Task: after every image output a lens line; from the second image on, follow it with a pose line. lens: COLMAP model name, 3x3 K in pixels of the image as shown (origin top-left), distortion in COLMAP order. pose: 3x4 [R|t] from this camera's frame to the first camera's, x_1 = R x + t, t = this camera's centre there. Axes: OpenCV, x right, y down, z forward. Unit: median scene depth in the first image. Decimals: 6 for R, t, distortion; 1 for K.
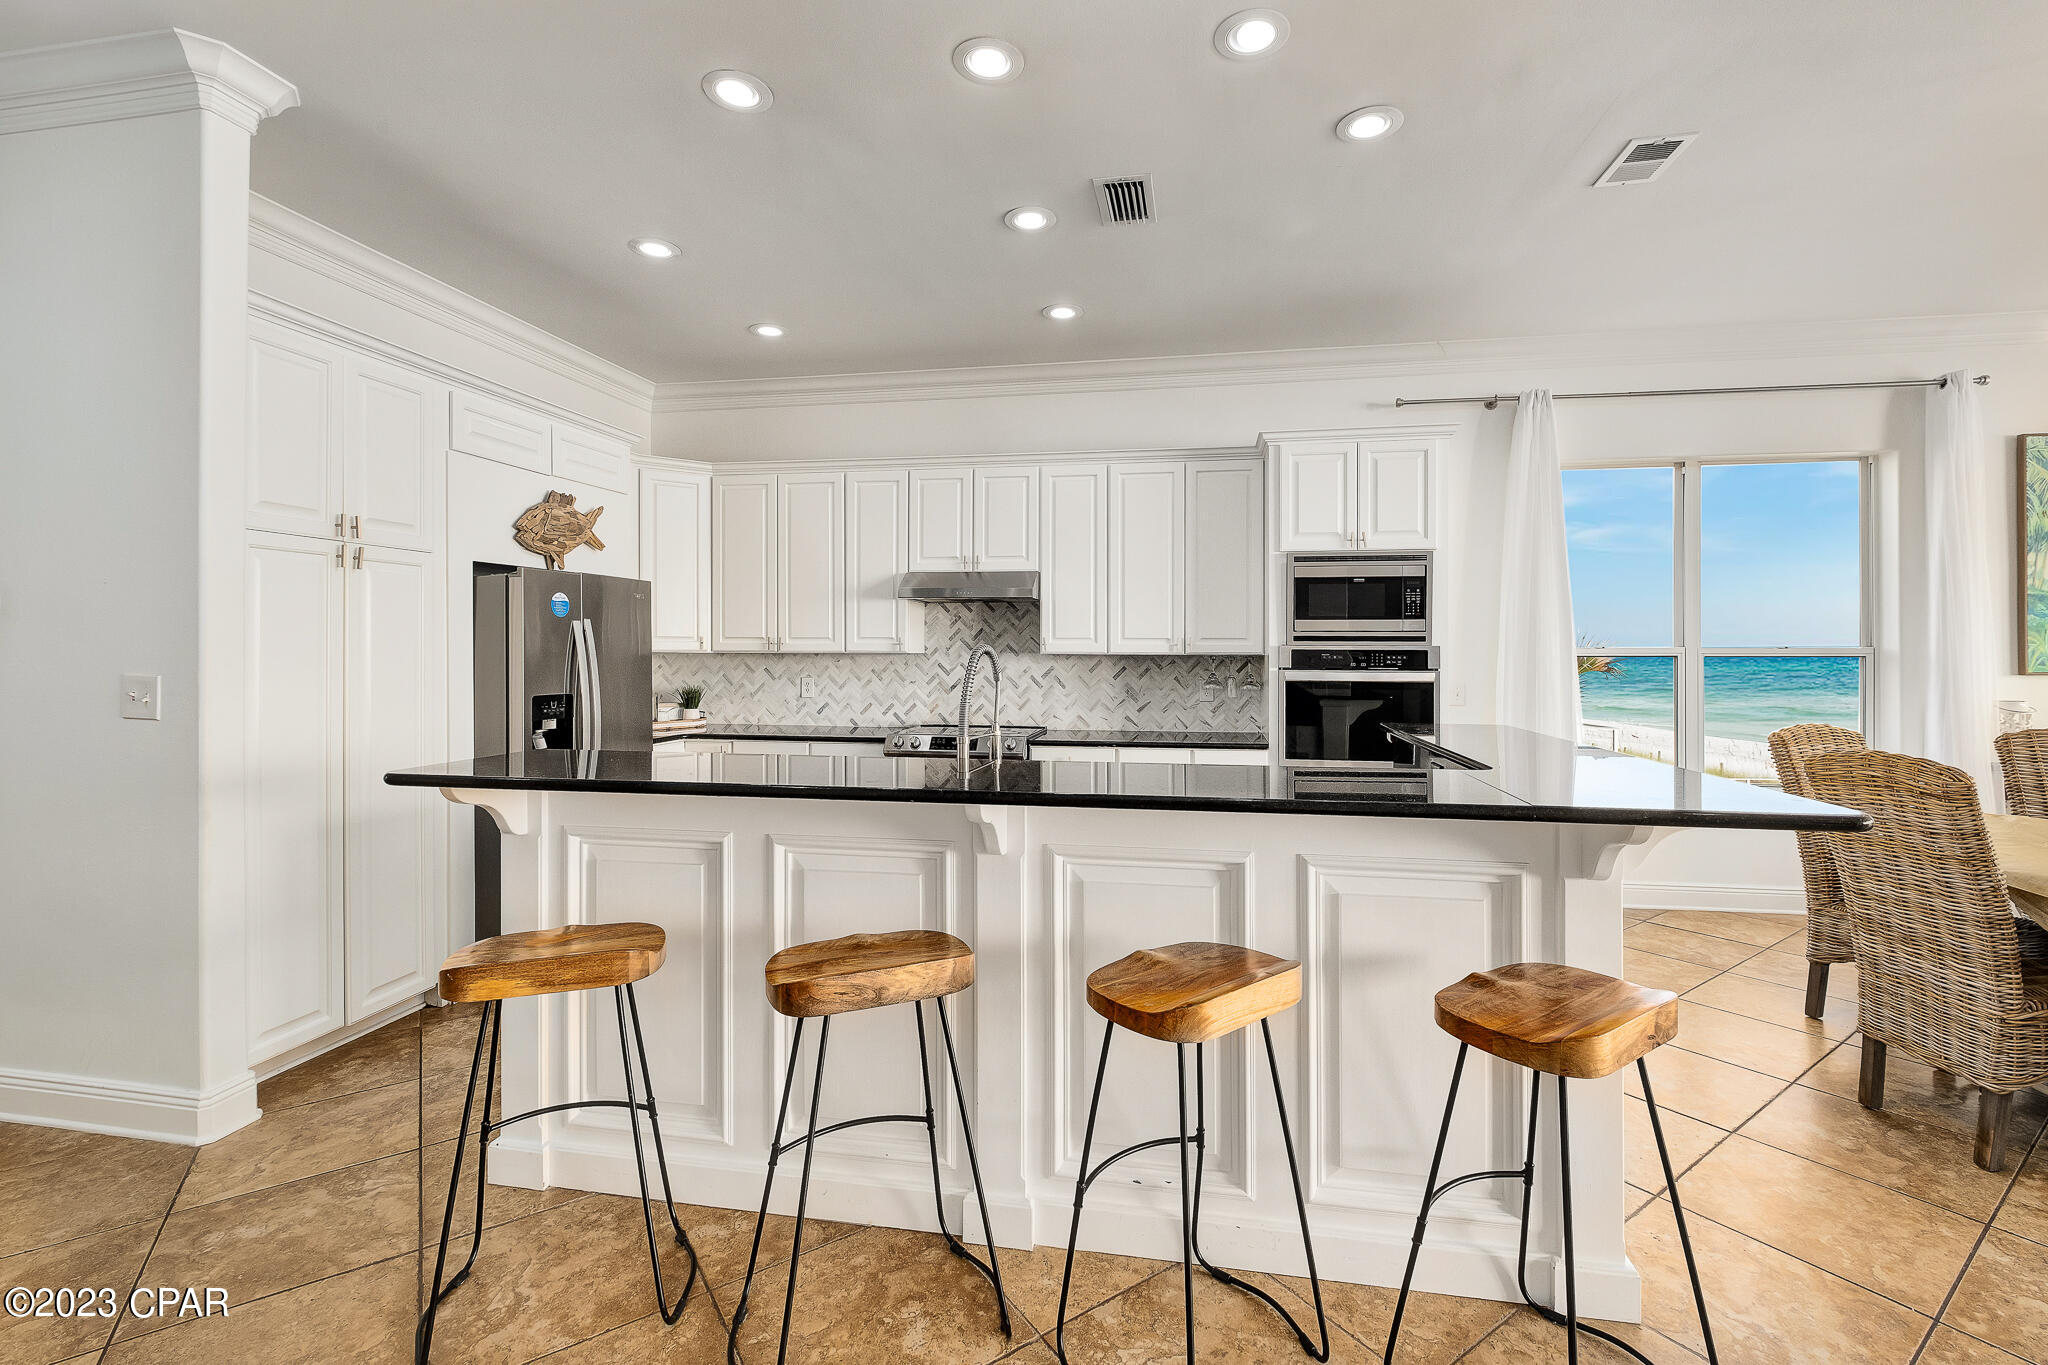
lens RADIAL K [[868.2, 0, 1043.8], [0, 868.2, 647.5], [0, 0, 1]] dist [-0.011994, -0.001509]
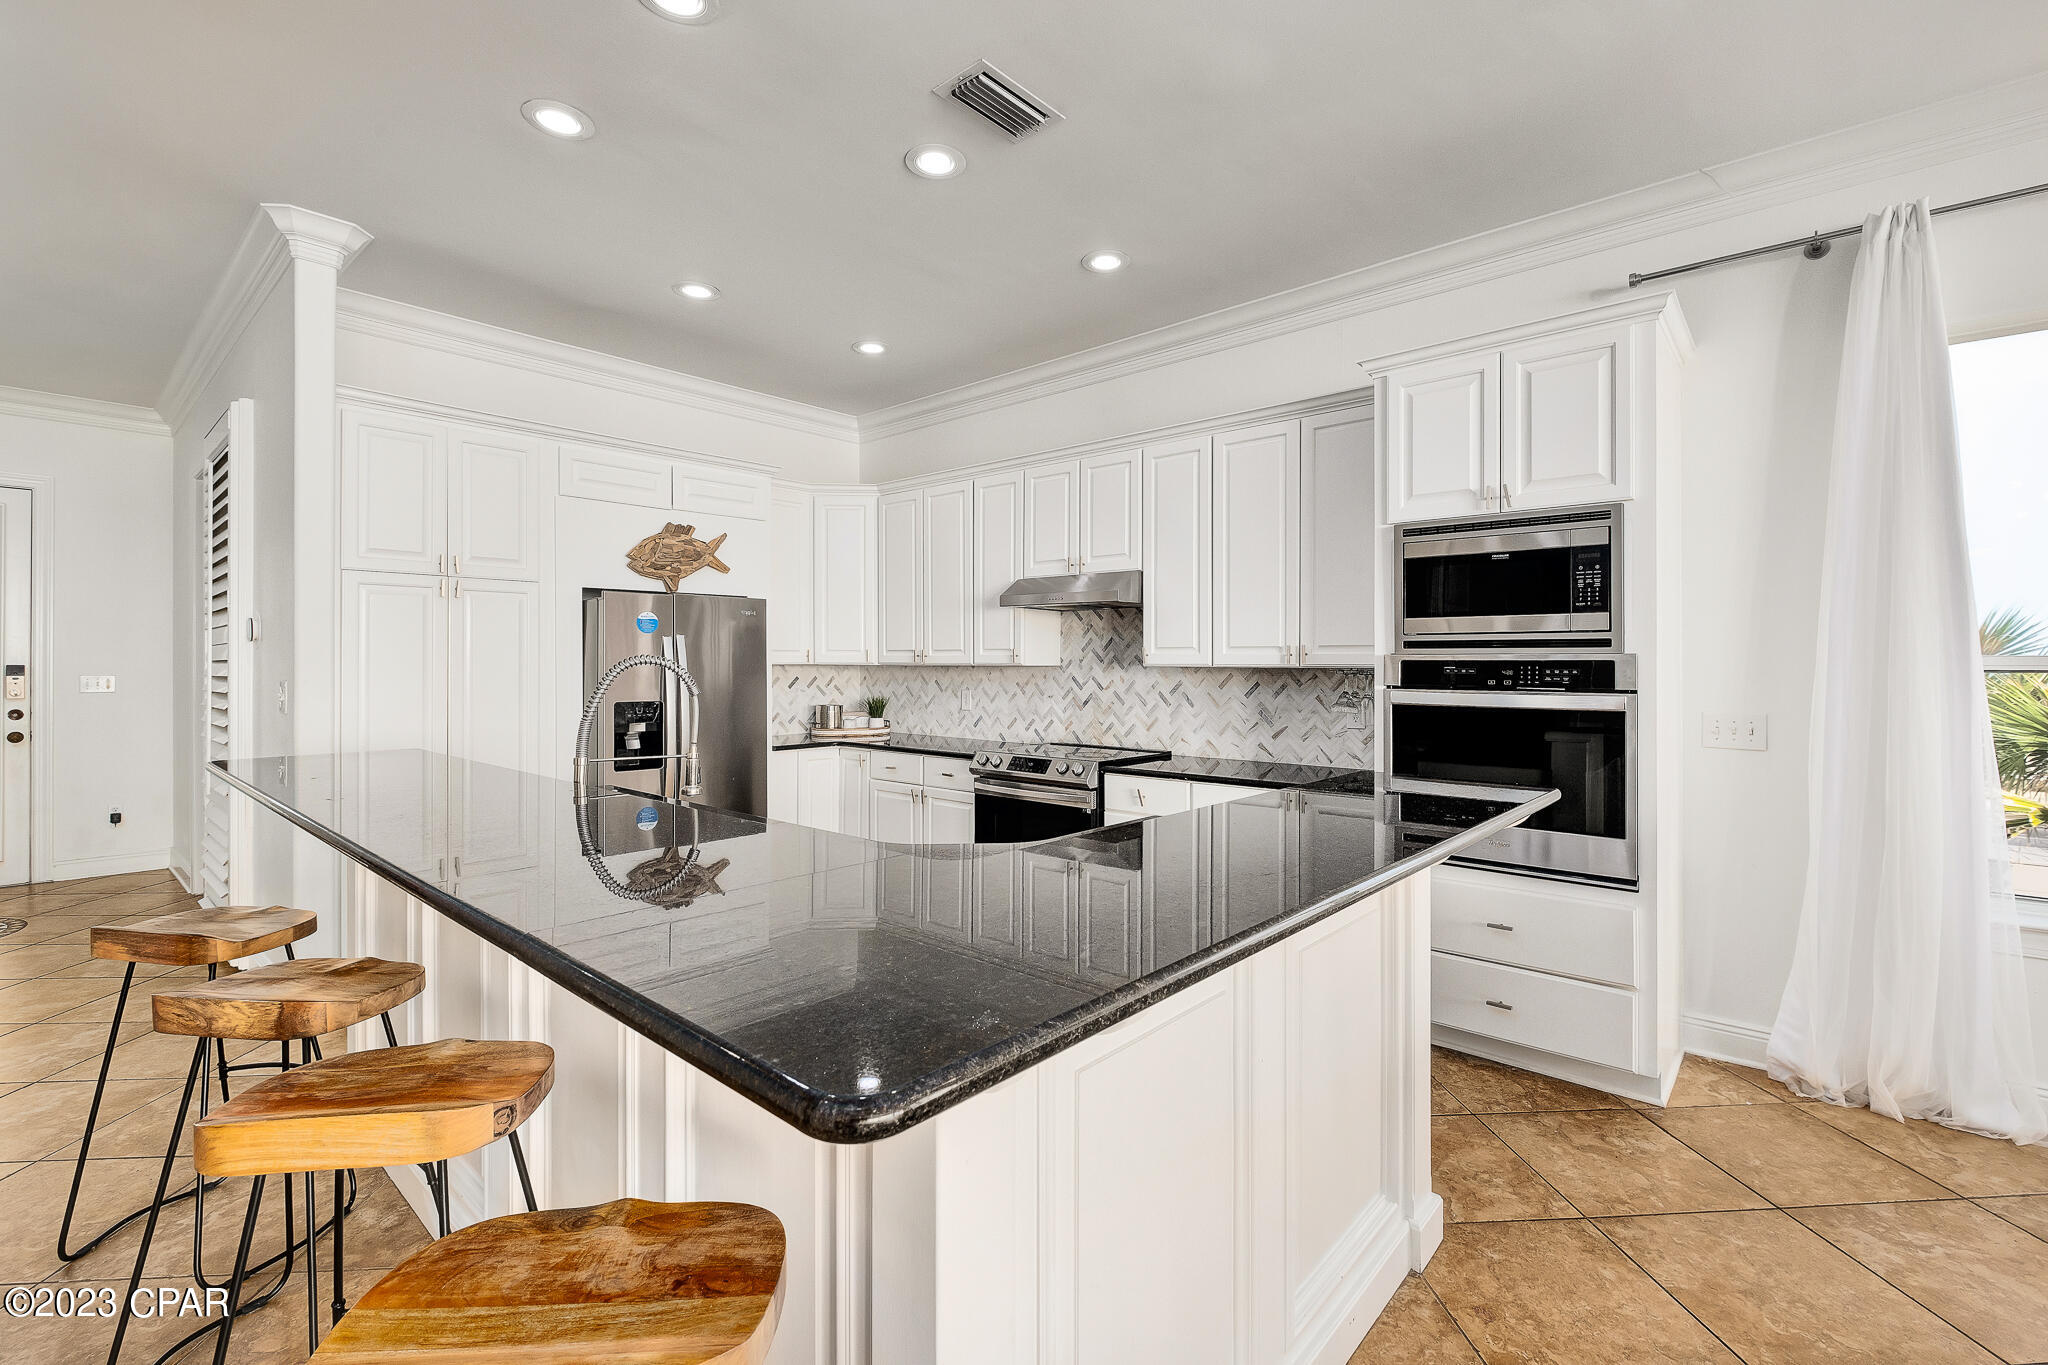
lens RADIAL K [[868.2, 0, 1046.0], [0, 868.2, 669.3], [0, 0, 1]] dist [-0.011994, -0.001509]
pose [[0.862958, 0.002260, -0.505271, 0.368208], [0.002726, 0.999955, 0.009128, 0.002332], [0.505269, -0.009254, 0.862912, 0.221687]]
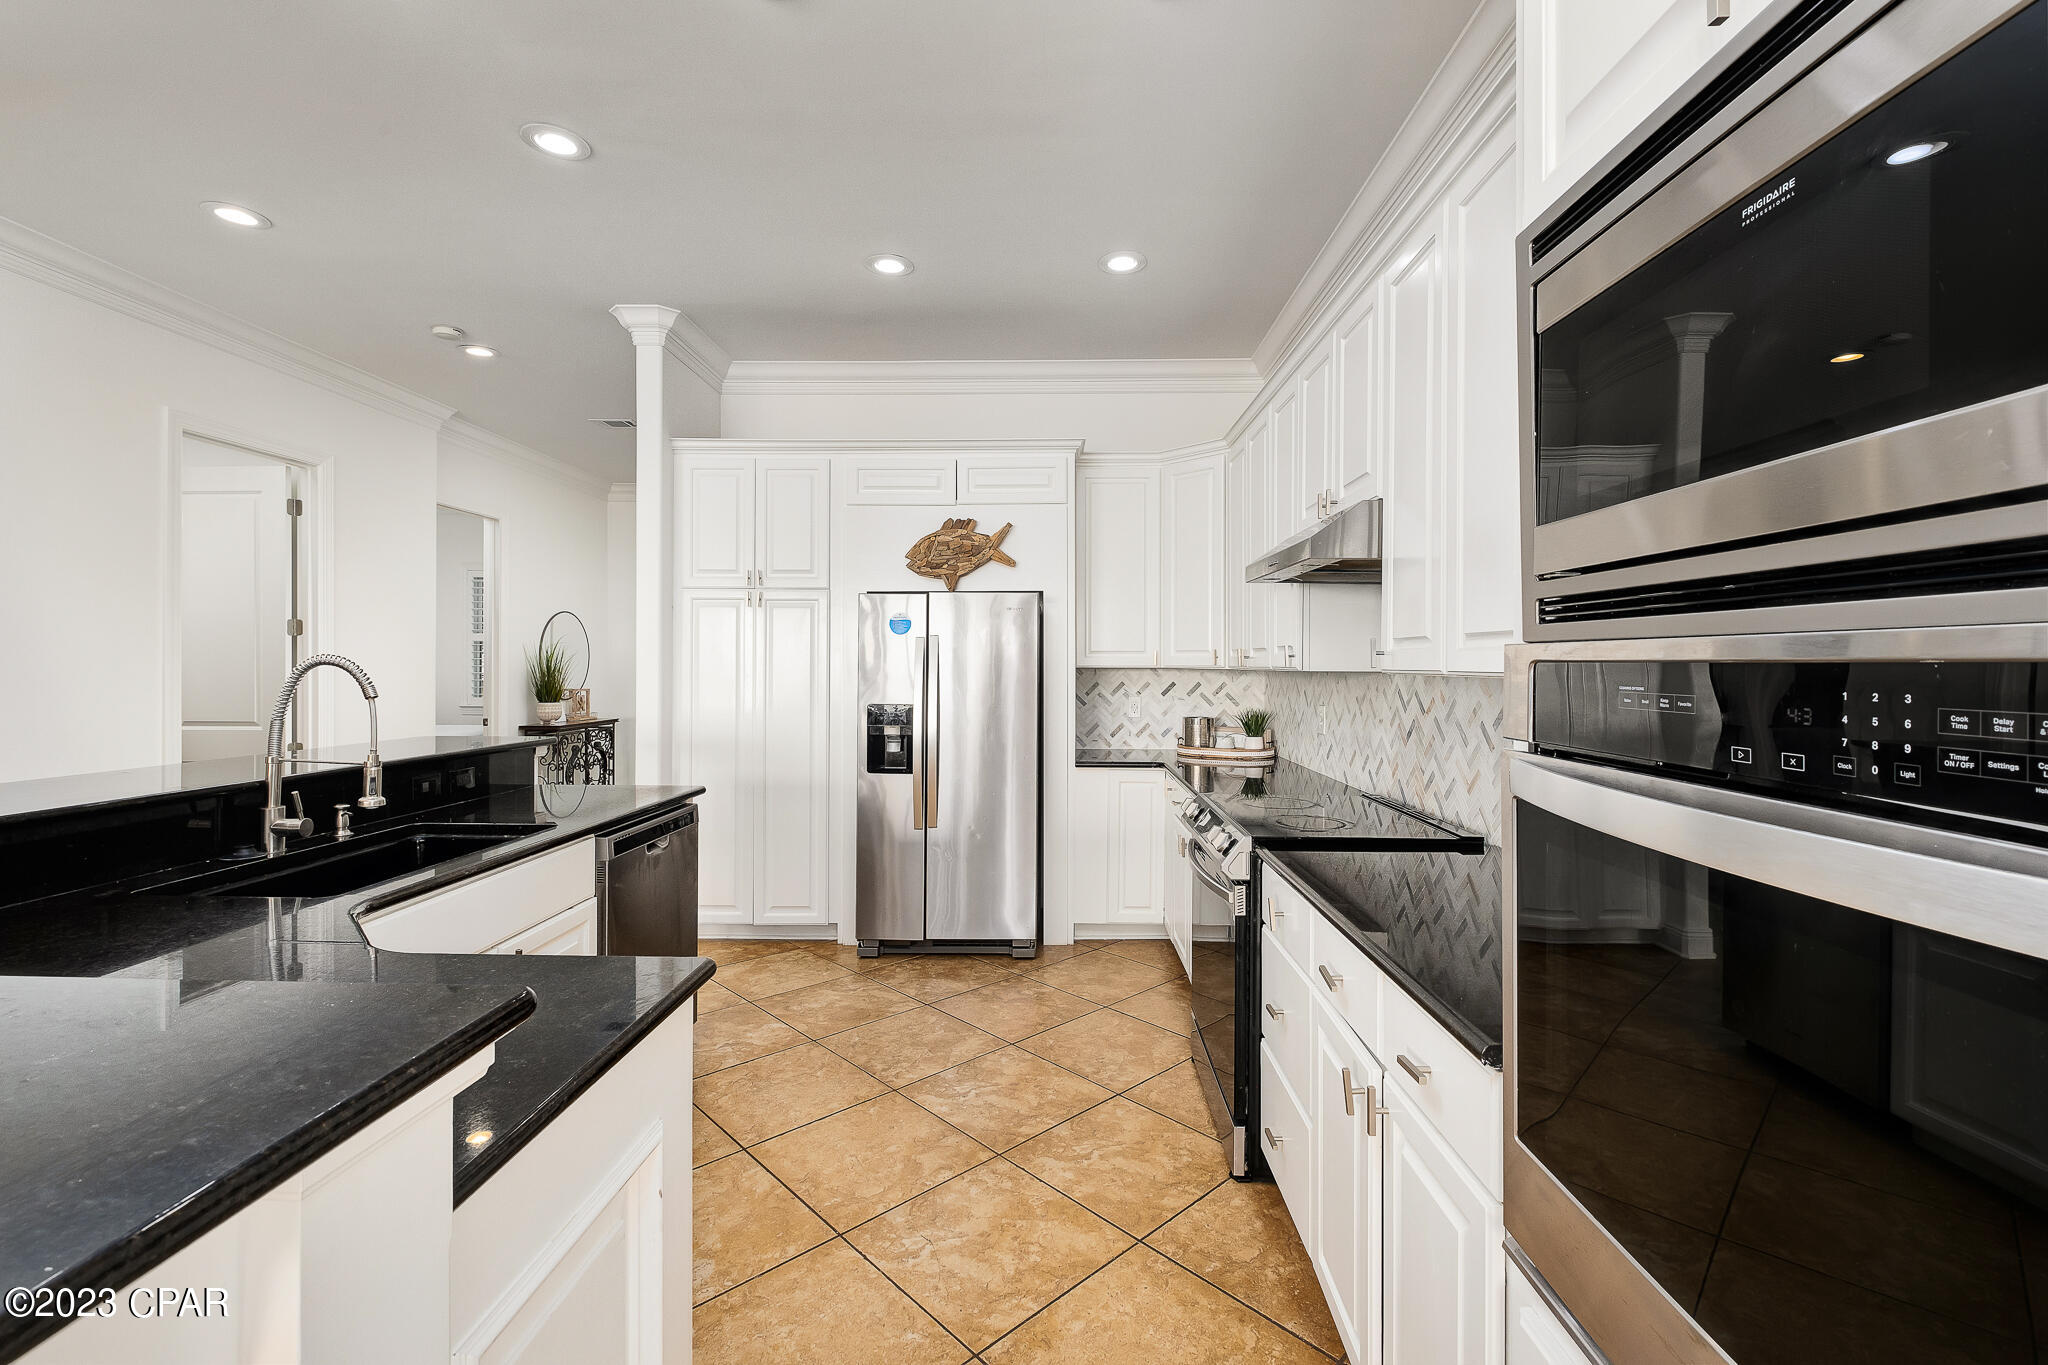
lens RADIAL K [[868.2, 0, 1055.7], [0, 868.2, 666.9], [0, 0, 1]] dist [-0.011994, -0.001509]
pose [[0.181453, 0.001375, -0.983399, 0.449724], [-0.003002, 0.999995, 0.000844, 0.003910], [0.983395, 0.002799, 0.181456, 0.784030]]
